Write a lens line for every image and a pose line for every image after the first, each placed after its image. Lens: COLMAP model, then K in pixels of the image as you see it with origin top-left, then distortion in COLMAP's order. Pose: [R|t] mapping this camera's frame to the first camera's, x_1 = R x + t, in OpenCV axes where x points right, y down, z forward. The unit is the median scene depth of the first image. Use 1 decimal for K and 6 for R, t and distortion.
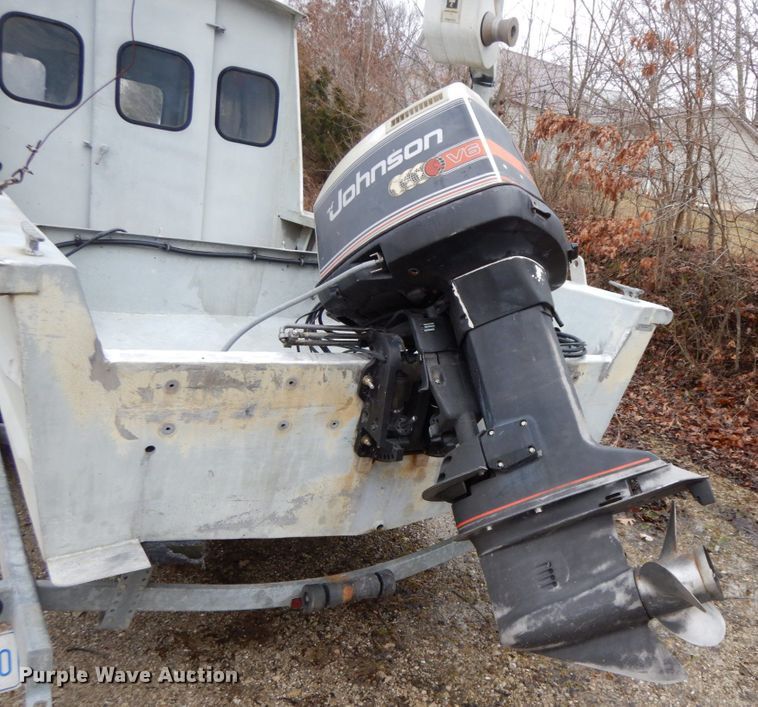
lens RADIAL K [[726.7, 0, 513.0], [0, 726.7, 380.6], [0, 0, 1]] dist [0.006671, -0.011166]
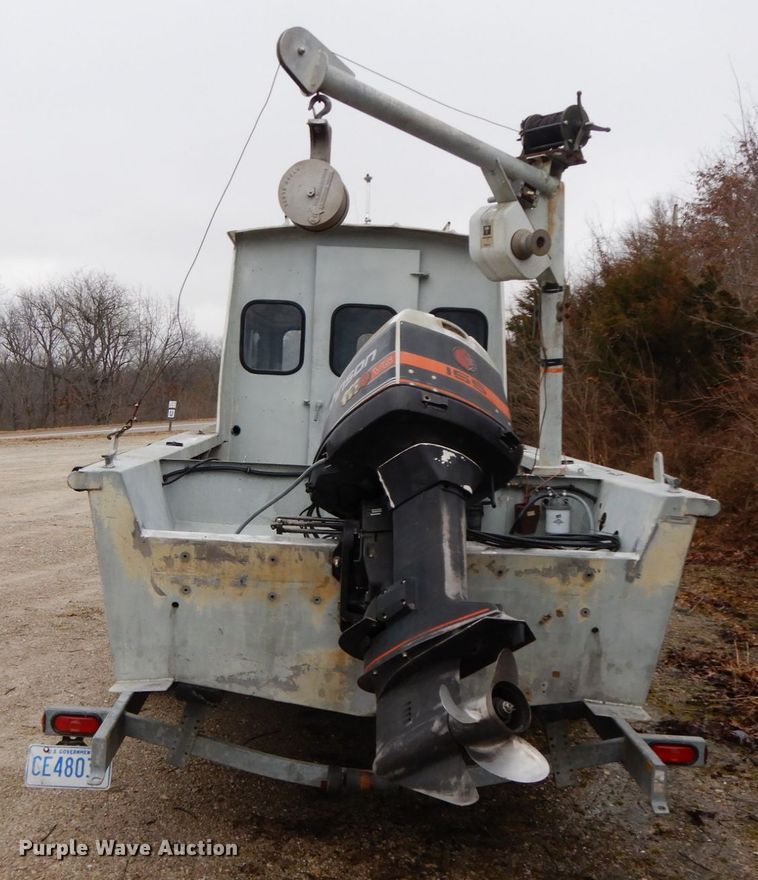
lens RADIAL K [[1095.7, 0, 298.0], [0, 1095.7, 459.0], [0, 0, 1]] dist [-0.003994, 0.025357]
pose [[0.764193, -0.092540, -0.638315, 0.949362], [-0.064201, 0.973825, -0.218042, 0.242695], [0.641785, 0.207607, 0.738249, -0.406245]]
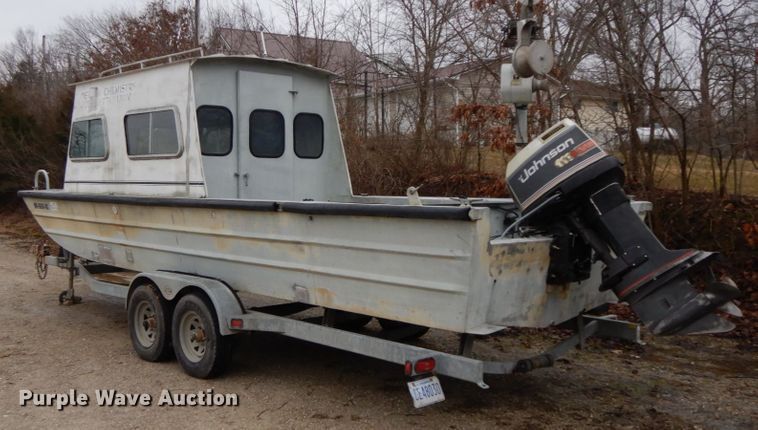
lens RADIAL K [[786.6, 0, 321.0], [0, 786.6, 213.5], [0, 0, 1]] dist [0.011778, 0.009866]
pose [[0.985862, -0.164310, 0.032826, -1.045331], [0.167545, 0.969002, -0.181561, 0.238329], [-0.001976, 0.184494, 0.982832, -1.543213]]
